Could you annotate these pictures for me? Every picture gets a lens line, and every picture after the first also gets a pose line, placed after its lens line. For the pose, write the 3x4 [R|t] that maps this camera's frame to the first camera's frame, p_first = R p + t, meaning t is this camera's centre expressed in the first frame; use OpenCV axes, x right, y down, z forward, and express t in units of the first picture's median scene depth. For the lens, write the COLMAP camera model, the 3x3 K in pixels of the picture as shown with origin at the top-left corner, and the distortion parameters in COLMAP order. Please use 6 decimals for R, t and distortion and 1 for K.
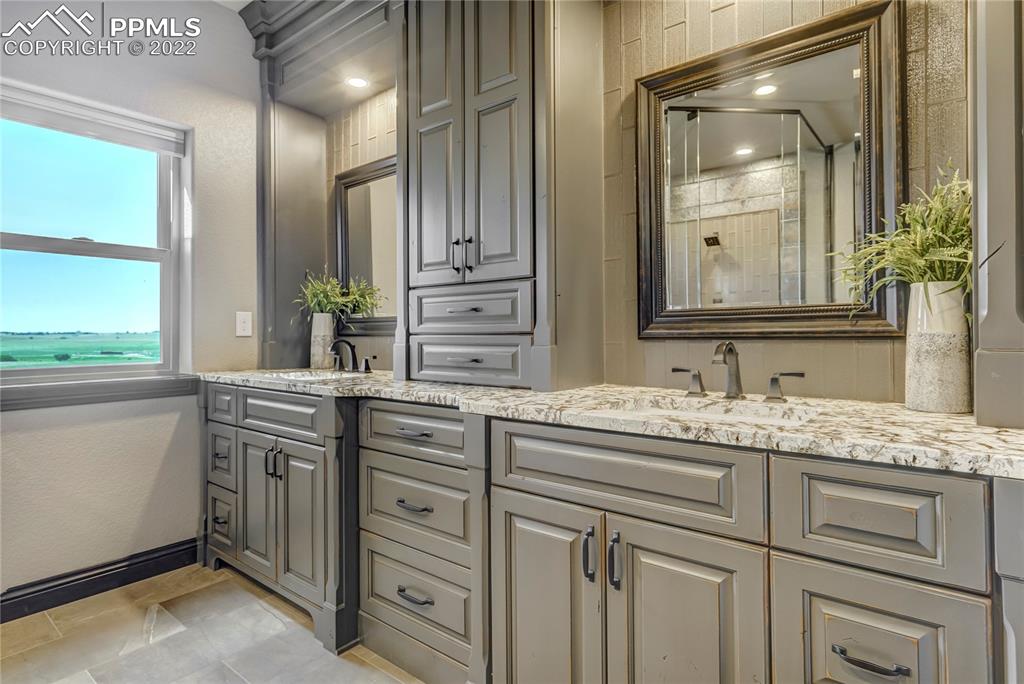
lens RADIAL K [[537.4, 0, 513.3], [0, 537.4, 337.0], [0, 0, 1]] dist [0.006248, -0.001830]
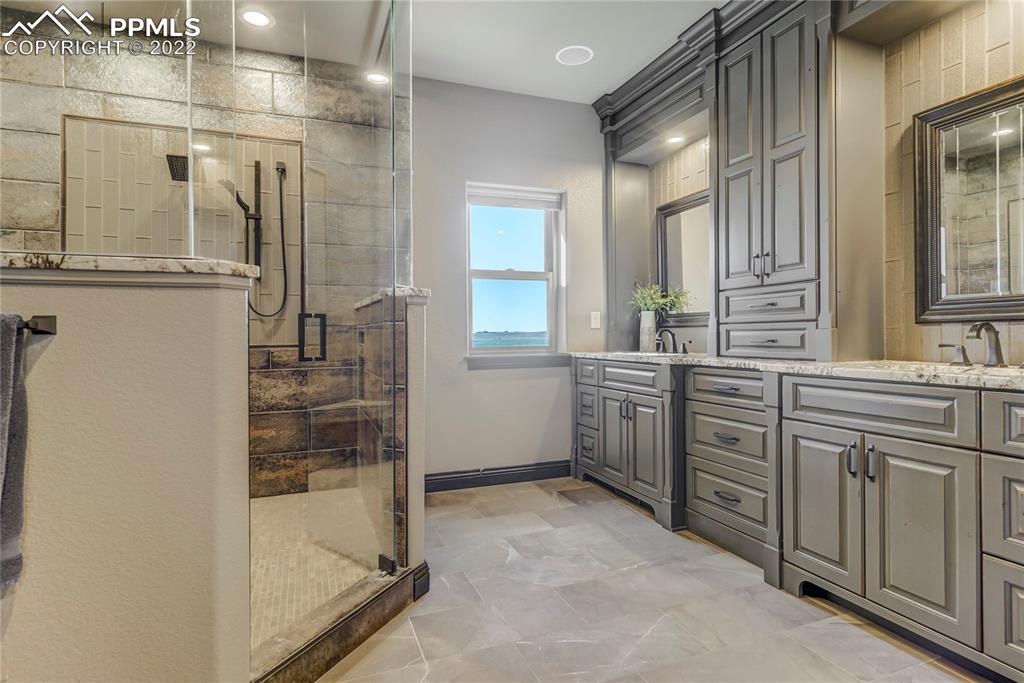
lens RADIAL K [[537.4, 0, 516.3], [0, 537.4, 341.7], [0, 0, 1]] dist [0.006248, -0.001830]
pose [[0.869638, 0.000370, -0.493690, 0.042123], [0.004836, 0.999945, 0.009269, 0.029305], [0.493666, -0.010448, 0.869589, -0.529643]]
